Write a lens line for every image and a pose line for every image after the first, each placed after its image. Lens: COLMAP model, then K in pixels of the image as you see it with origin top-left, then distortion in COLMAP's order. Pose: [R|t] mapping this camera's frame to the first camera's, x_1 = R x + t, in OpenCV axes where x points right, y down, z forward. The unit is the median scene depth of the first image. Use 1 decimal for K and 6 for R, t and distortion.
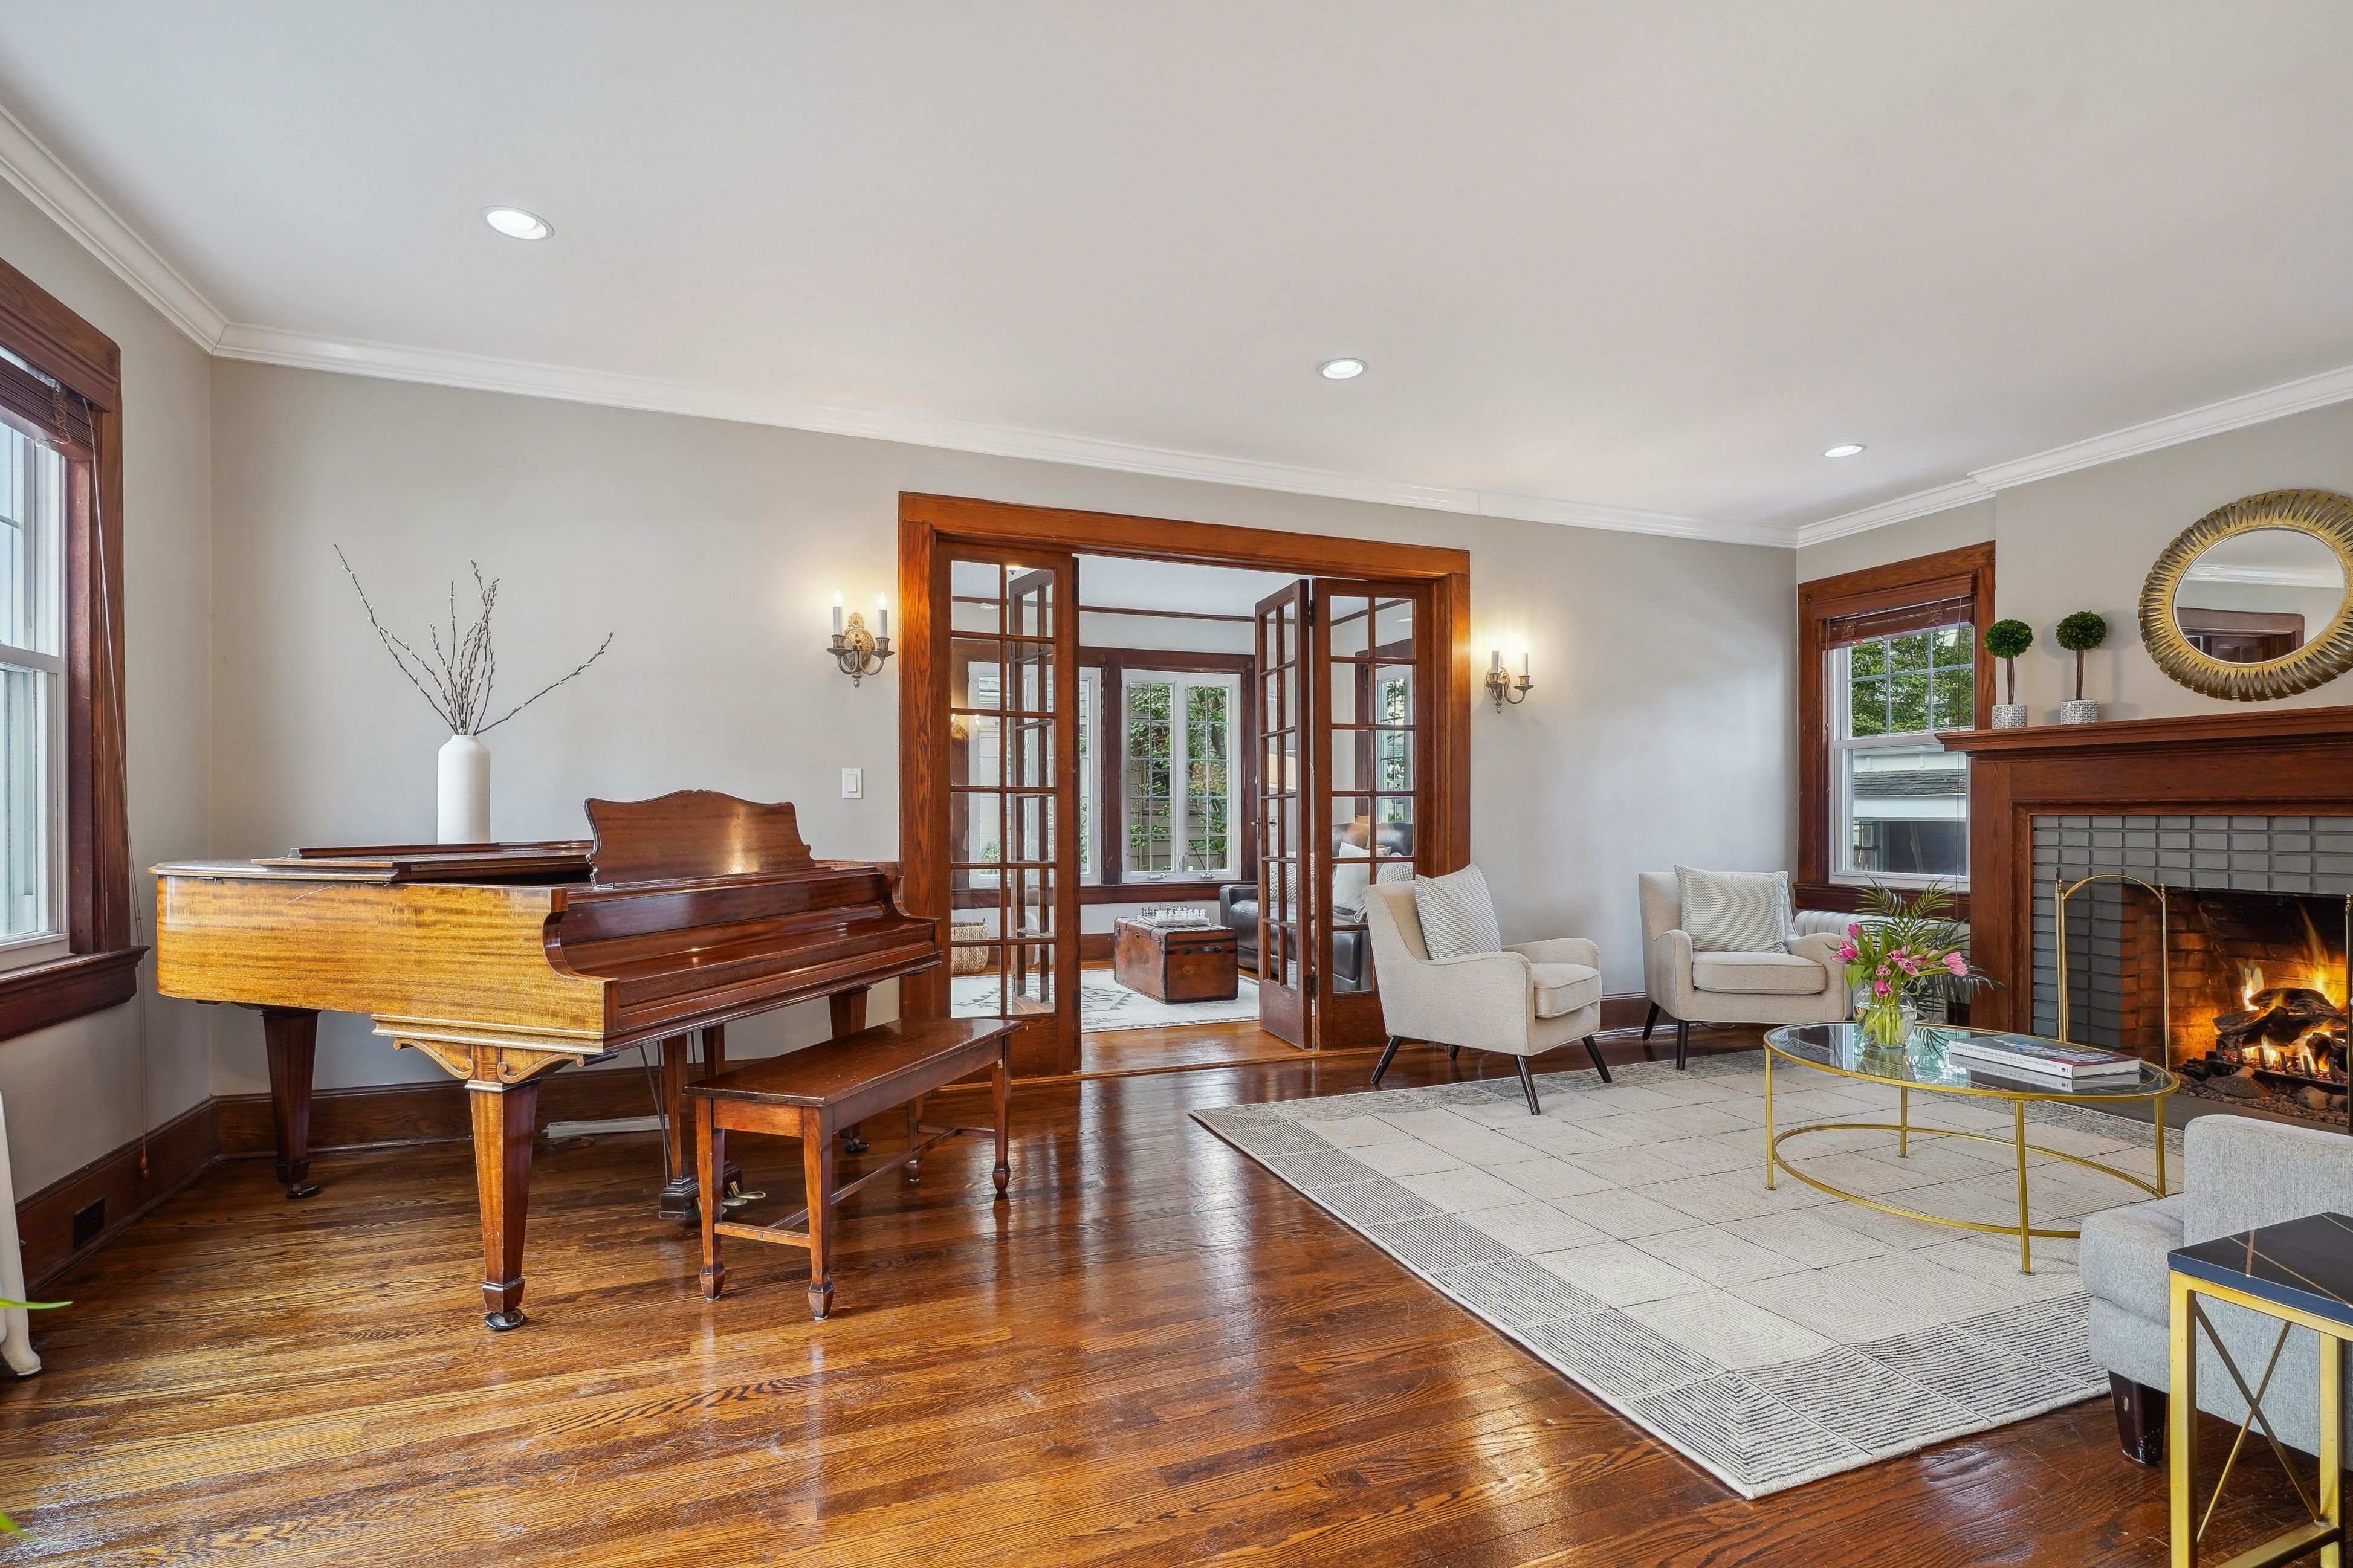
lens RADIAL K [[1092.9, 0, 1155.5], [0, 1092.9, 787.1], [0, 0, 1]] dist [-0.003147, 0.000021]
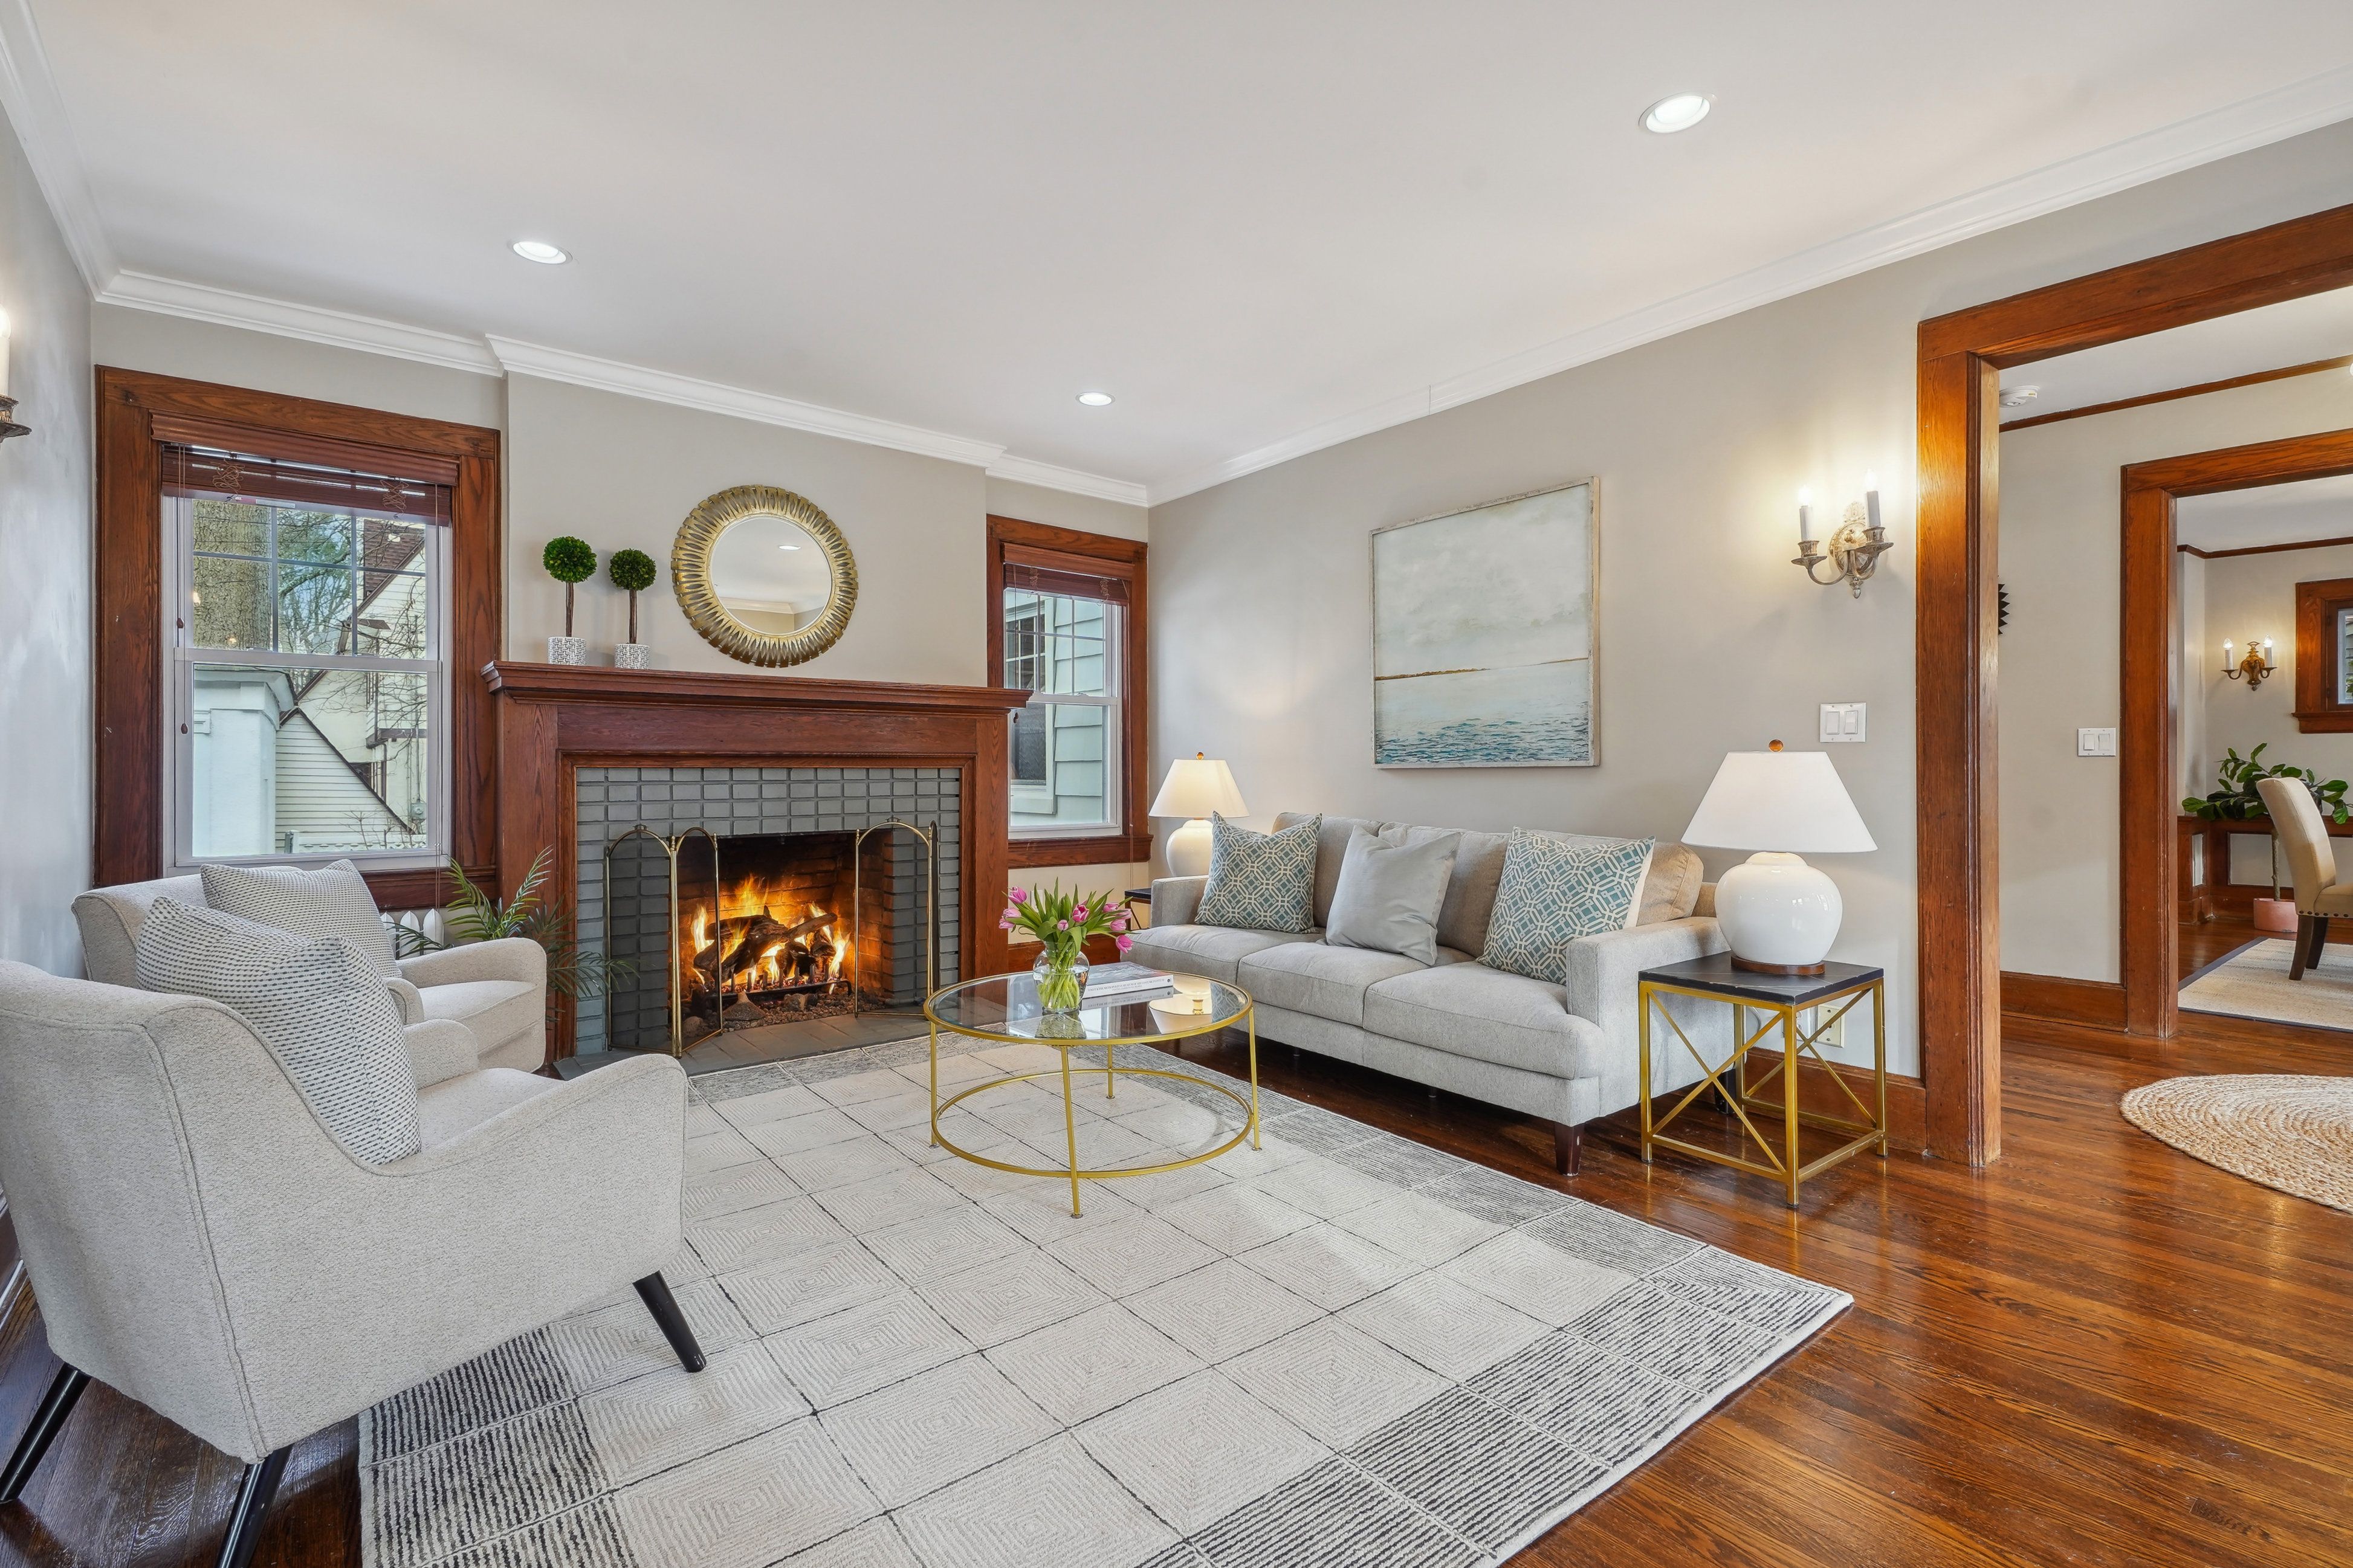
lens RADIAL K [[1063.7, 0, 1172.1], [0, 1063.7, 767.5], [0, 0, 1]] dist [0.018055, 0.000016]
pose [[-0.301457, 0.002072, 0.953478, -0.141535], [-0.021086, 0.999739, -0.008839, 0.021199], [-0.953247, -0.022769, -0.301334, 0.733956]]
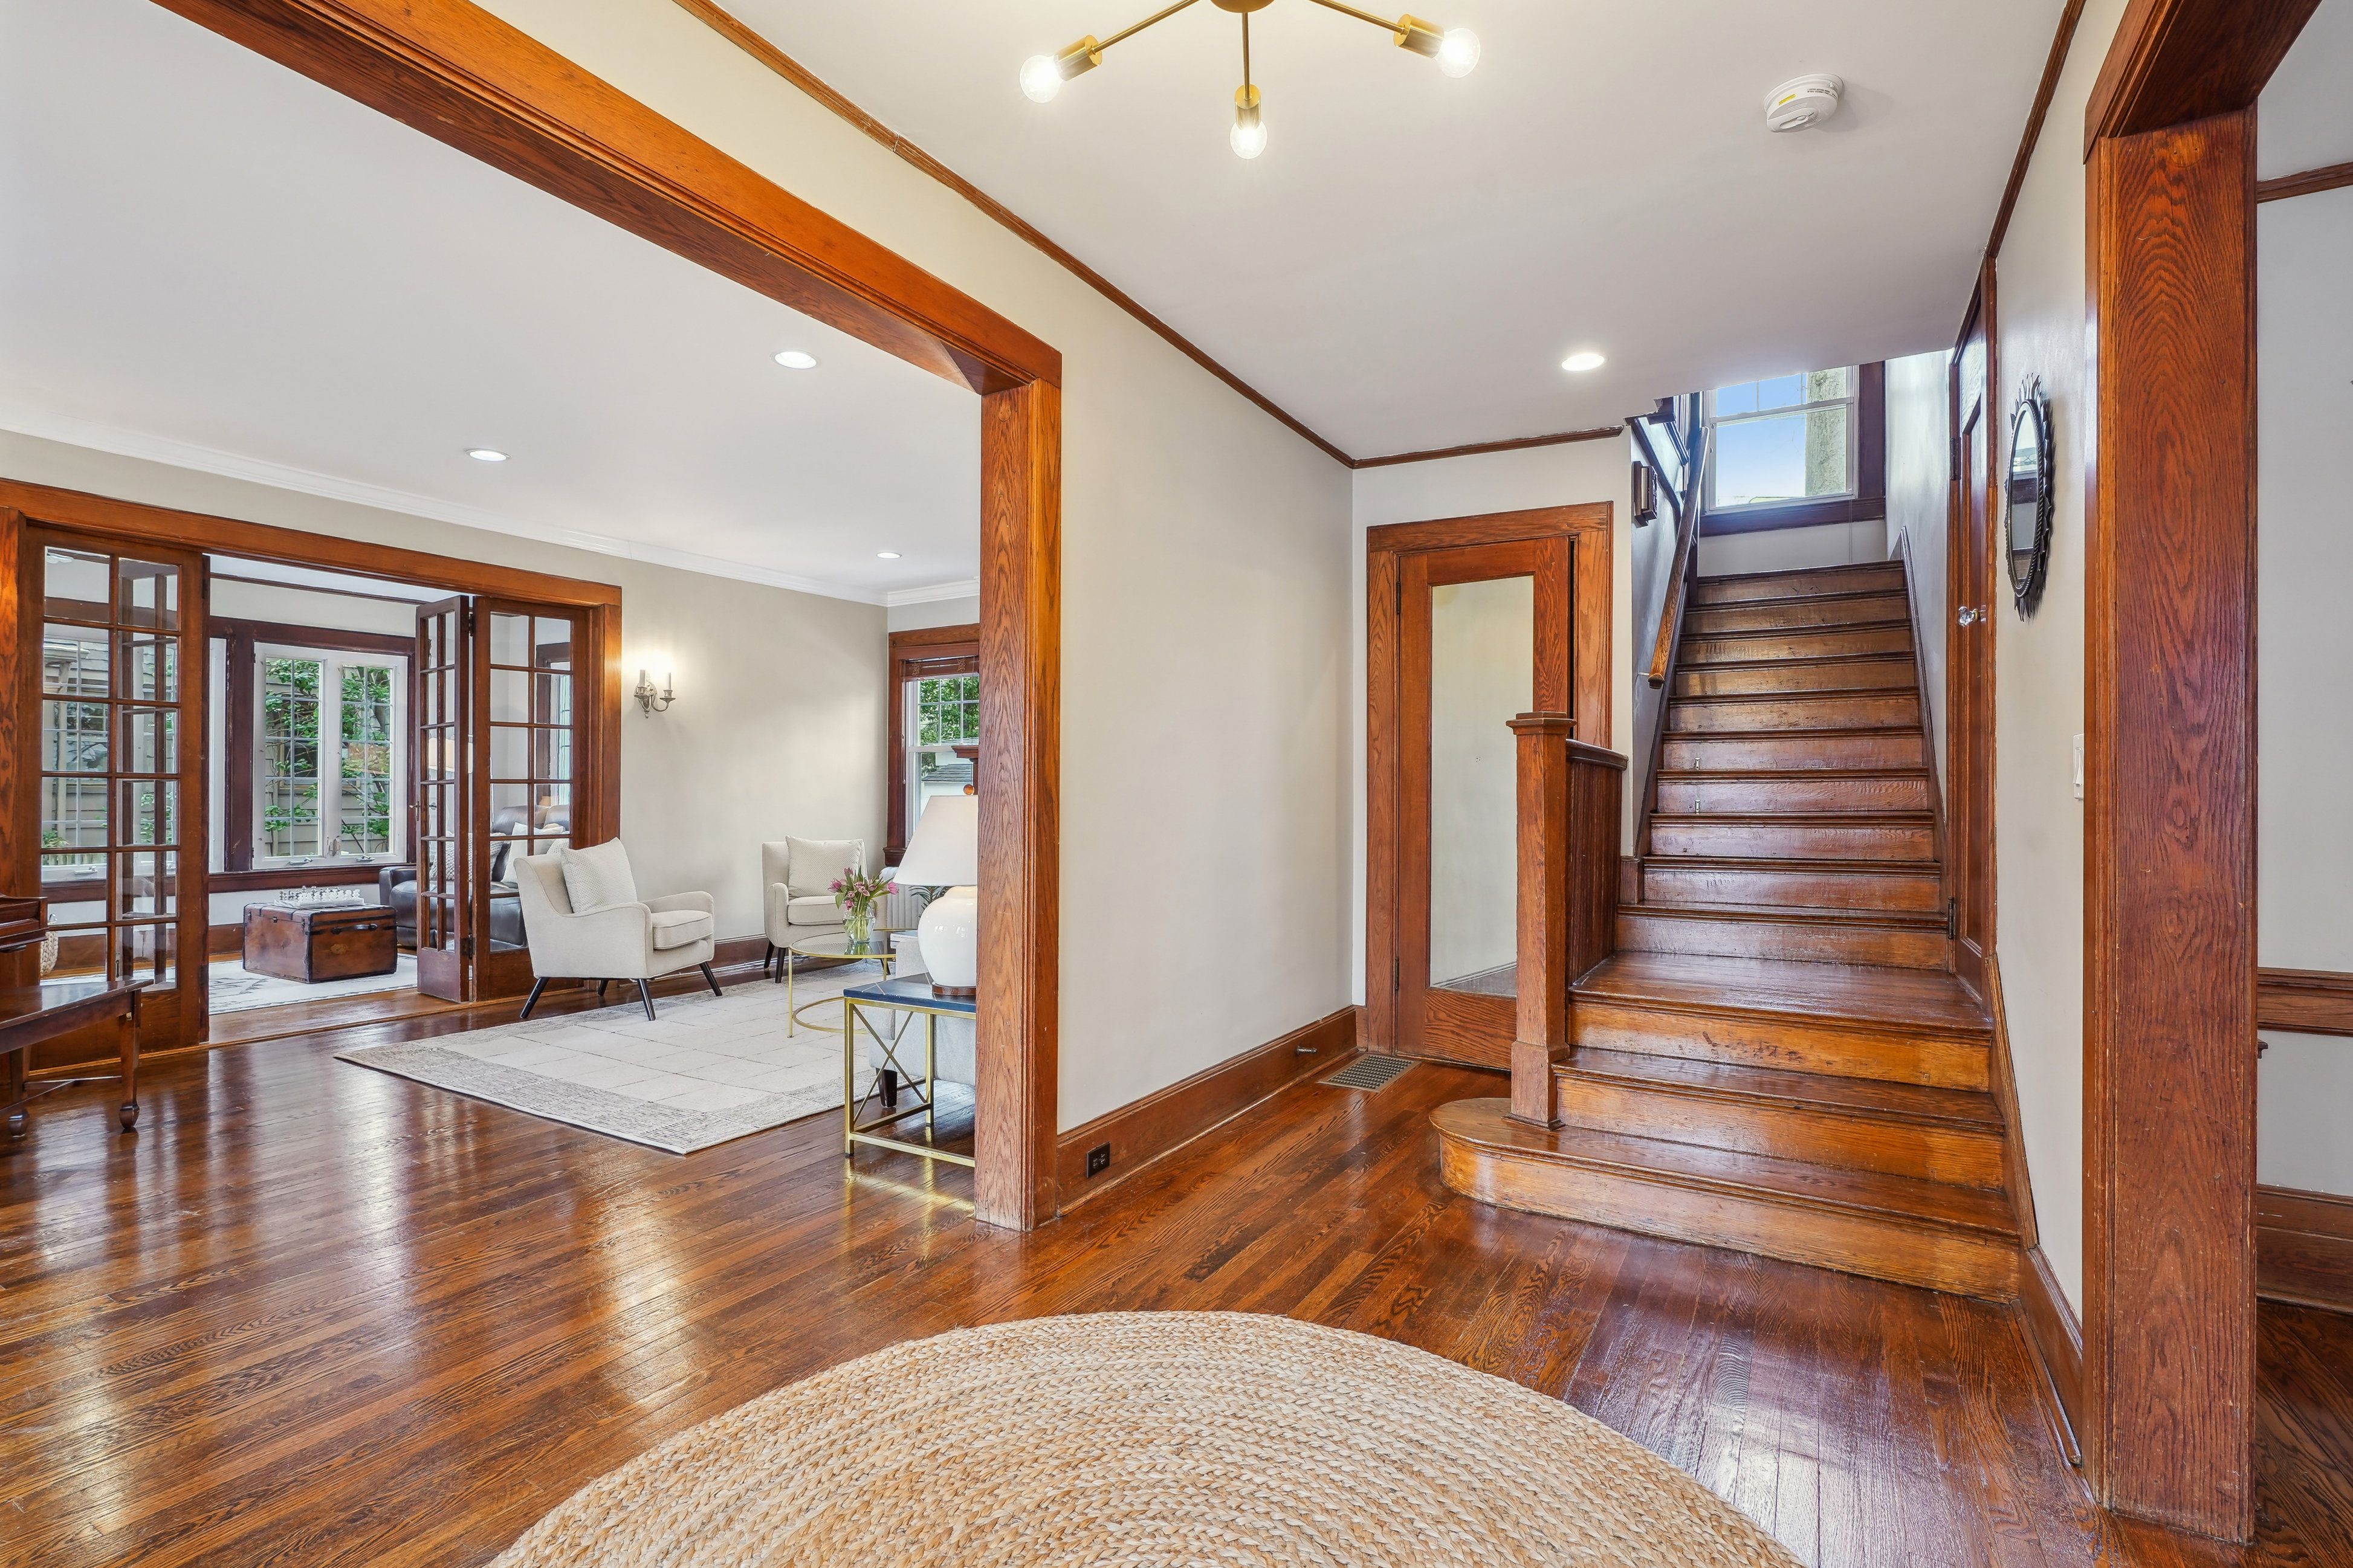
lens RADIAL K [[1092.9, 0, 1155.5], [0, 1092.9, 787.1], [0, 0, 1]] dist [-0.003147, 0.000021]
pose [[0.785377, 0.007669, 0.618970, -0.002823], [-0.019468, 0.999735, 0.012314, -0.015872], [-0.618711, -0.021721, 0.785318, -0.357154]]
